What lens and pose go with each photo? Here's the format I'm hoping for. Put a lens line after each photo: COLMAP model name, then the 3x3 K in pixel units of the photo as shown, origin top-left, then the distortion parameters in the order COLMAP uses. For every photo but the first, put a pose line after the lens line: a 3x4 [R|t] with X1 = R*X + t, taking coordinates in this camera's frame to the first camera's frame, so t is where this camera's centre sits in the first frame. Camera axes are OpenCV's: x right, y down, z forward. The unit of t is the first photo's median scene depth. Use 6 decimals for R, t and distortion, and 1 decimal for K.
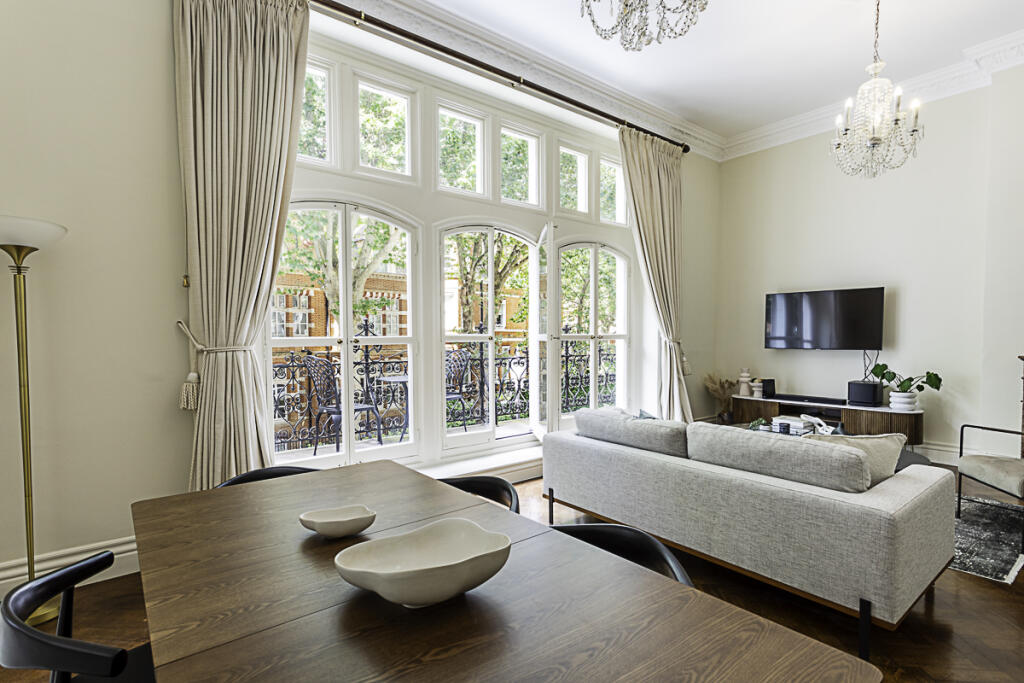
lens RADIAL K [[497.0, 0, 515.0], [0, 497.0, 361.4], [0, 0, 1]] dist [-0.000233, 0.000067]
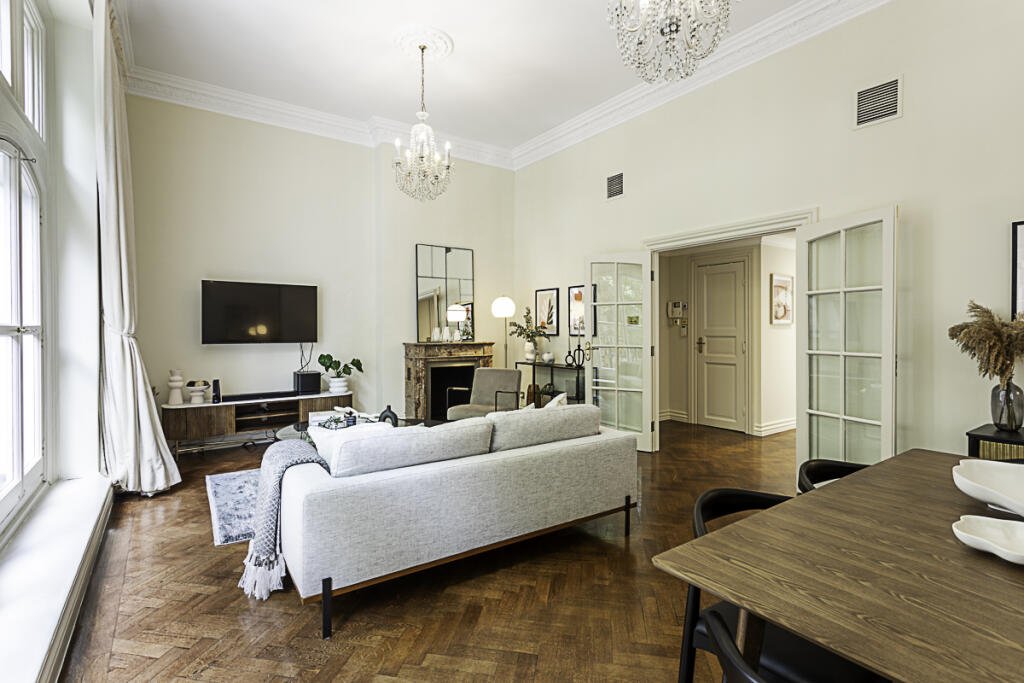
lens RADIAL K [[494.9, 0, 512.4], [0, 494.9, 332.3], [0, 0, 1]] dist [-0.000821, -0.000086]
pose [[0.063104, -0.002975, 0.998003, -0.351414], [0.051805, 0.998657, -0.000299, -0.022344], [-0.996661, 0.051721, 0.063173, 0.490827]]
